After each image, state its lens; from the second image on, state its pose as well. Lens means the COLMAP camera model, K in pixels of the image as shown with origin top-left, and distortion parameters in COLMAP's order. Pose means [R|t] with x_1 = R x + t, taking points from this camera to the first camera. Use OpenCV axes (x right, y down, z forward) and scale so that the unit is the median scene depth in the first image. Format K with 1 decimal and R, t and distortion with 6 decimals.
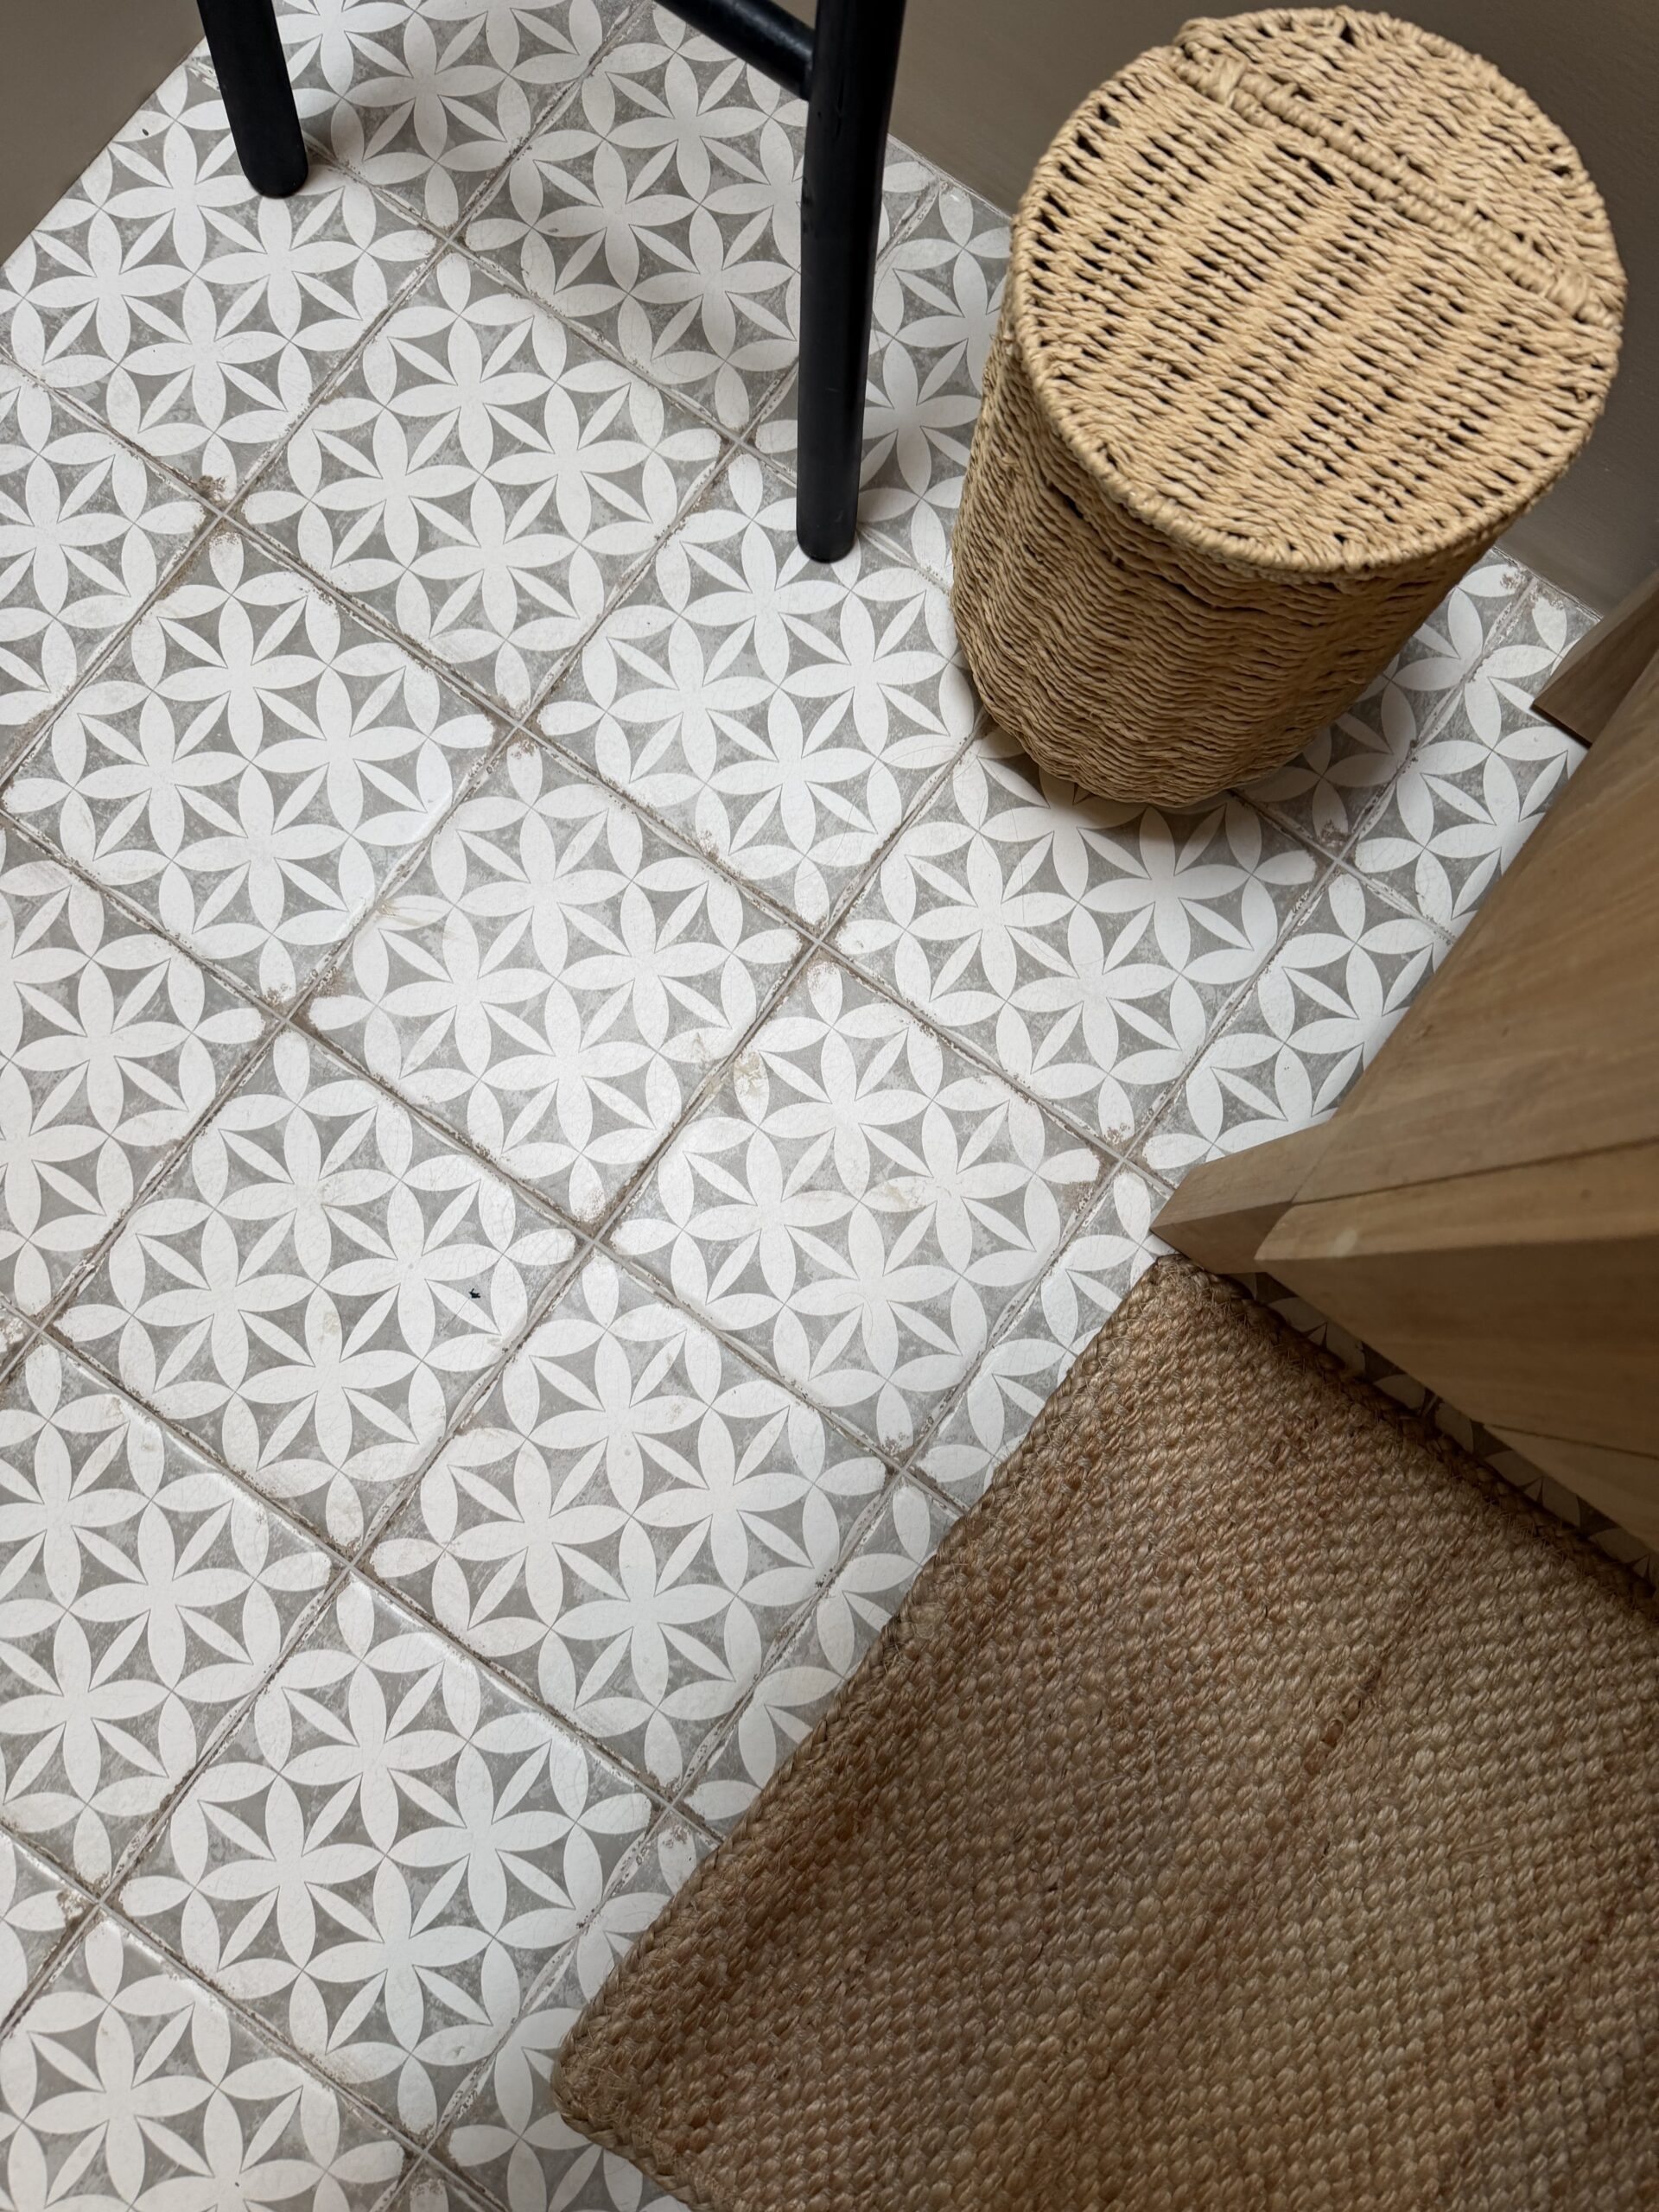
lens RADIAL K [[1530.8, 0, 837.1], [0, 1530.8, 1109.6], [0, 0, 1]] dist [0.023045, -0.008703]
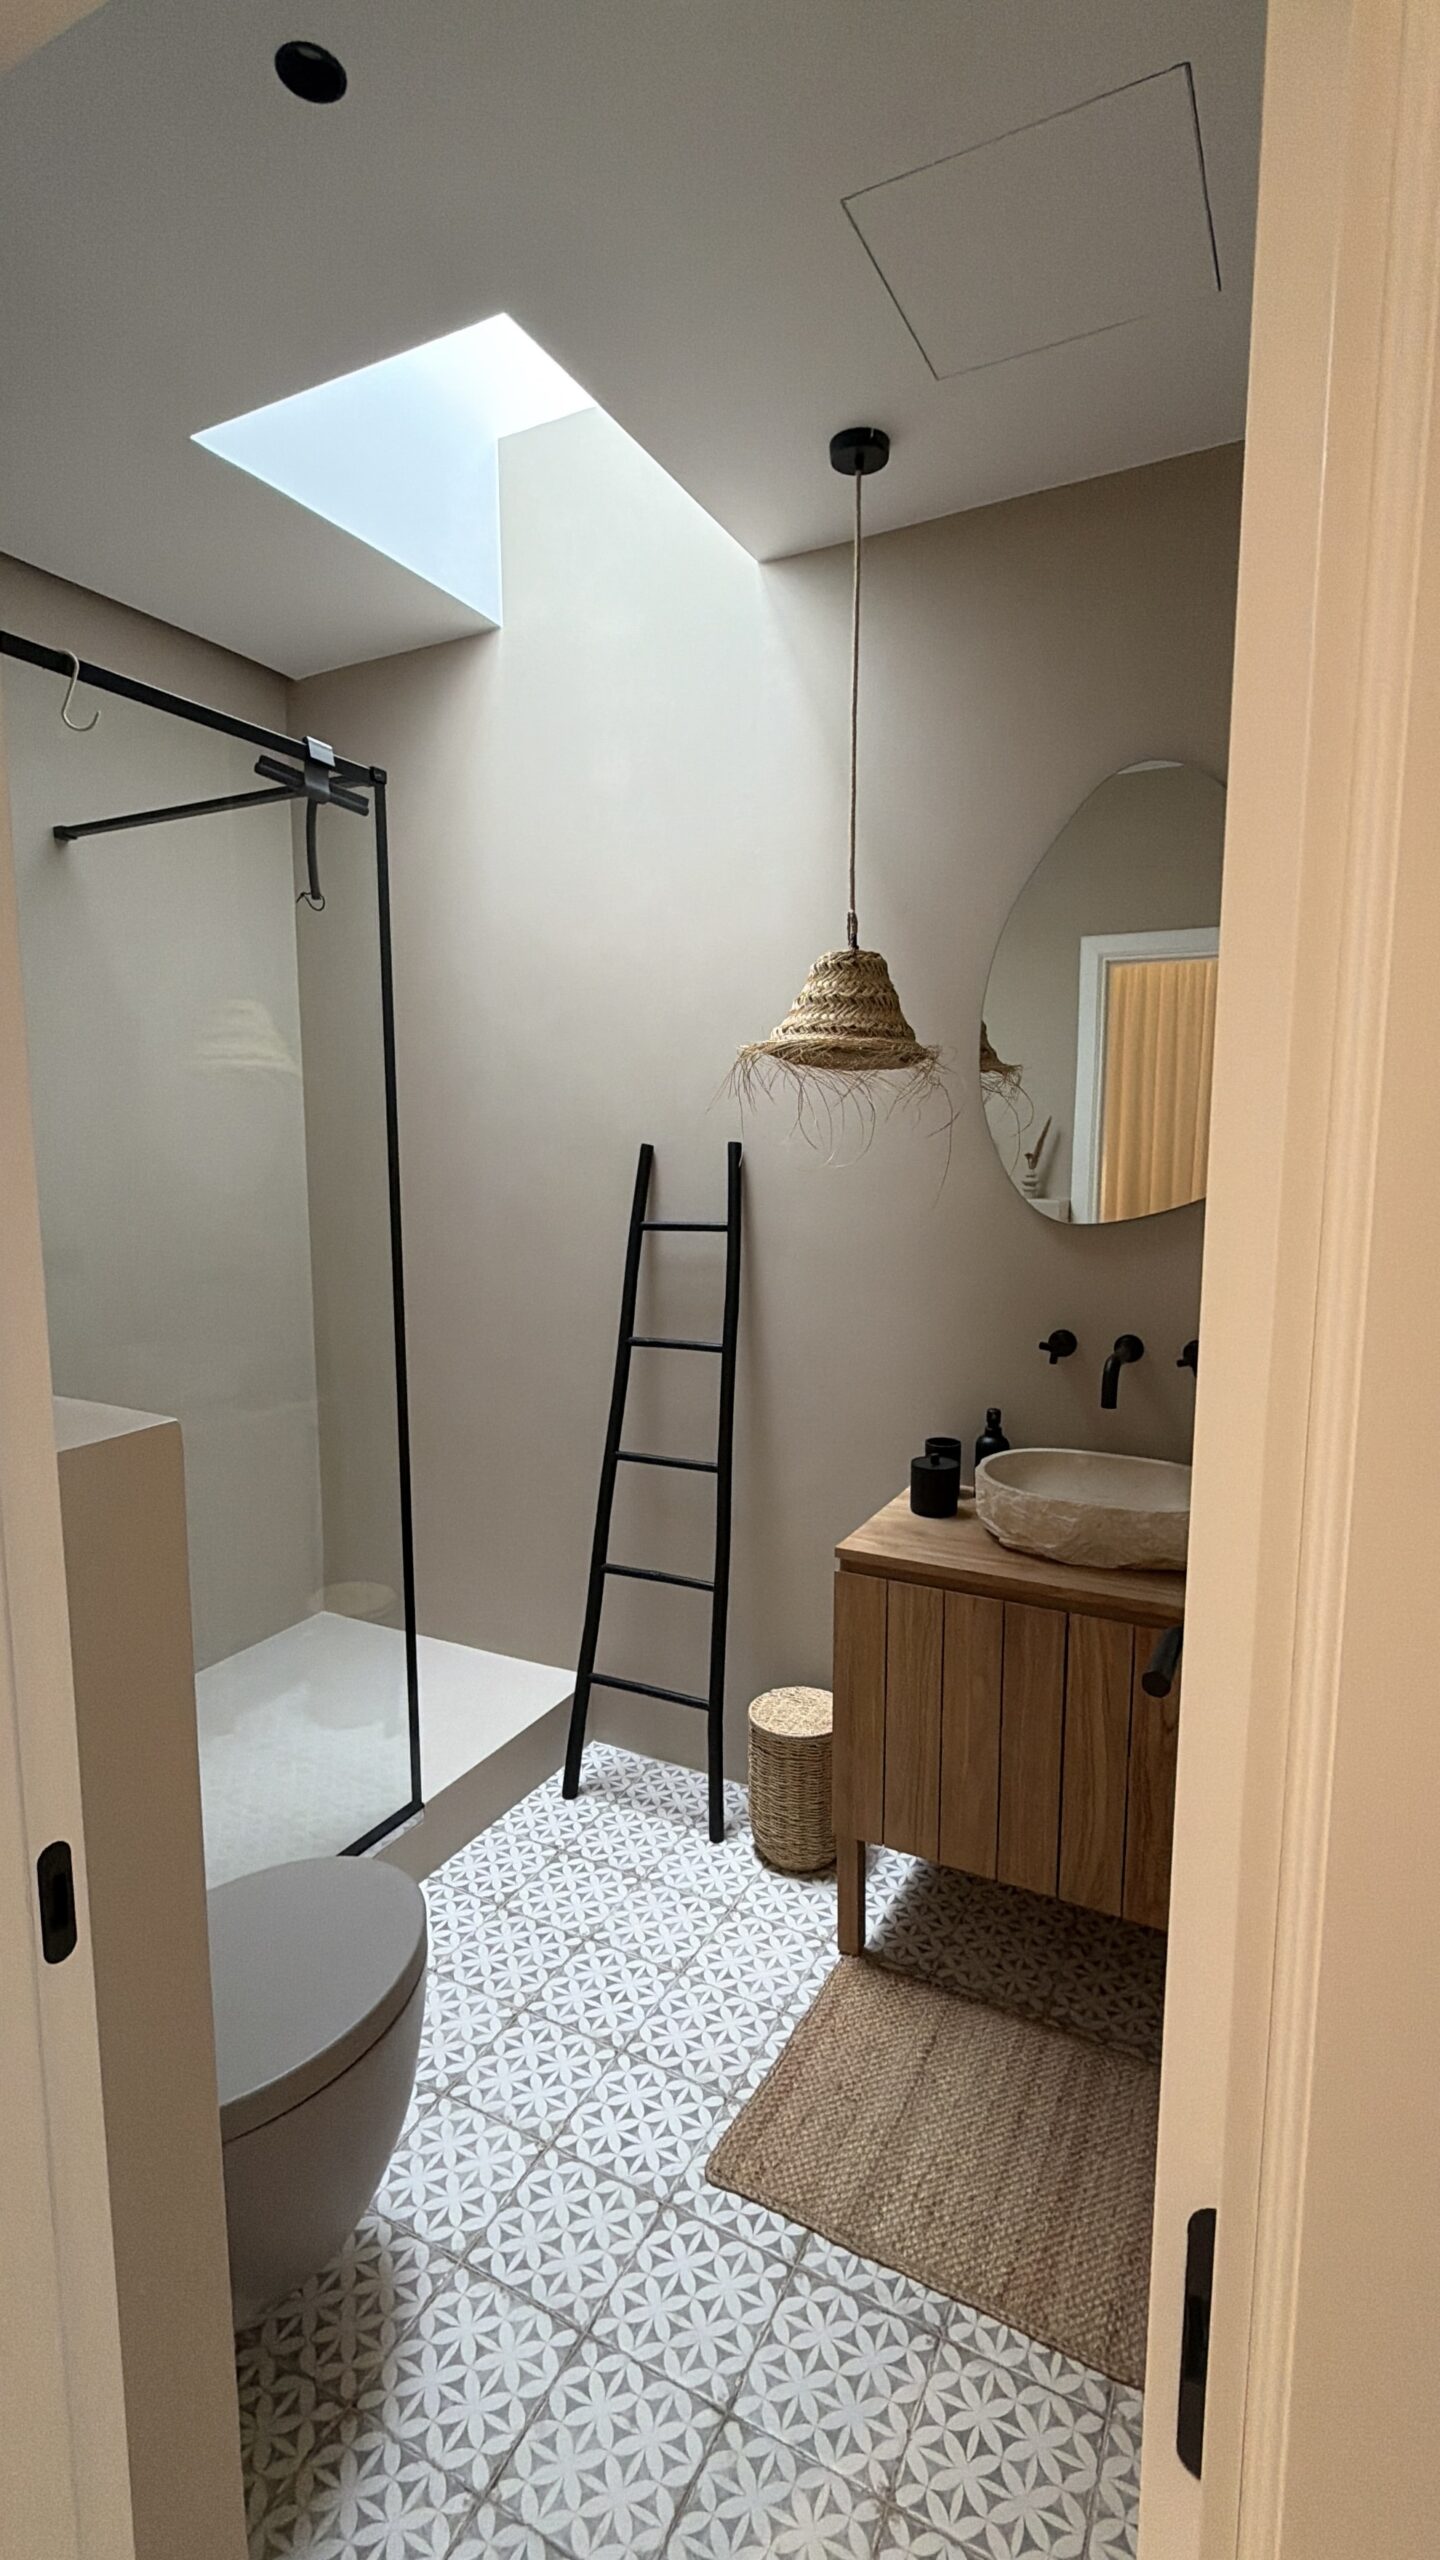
lens RADIAL K [[1194.8, 0, 720.6], [0, 1194.8, 1282.9], [0, 0, 1]] dist [-0.001128, -0.000132]
pose [[0.988967, -0.034439, 0.144080, -0.404143], [0.148108, 0.249815, -0.956899, 2.276000], [-0.003038, 0.967681, 0.252160, -1.179092]]
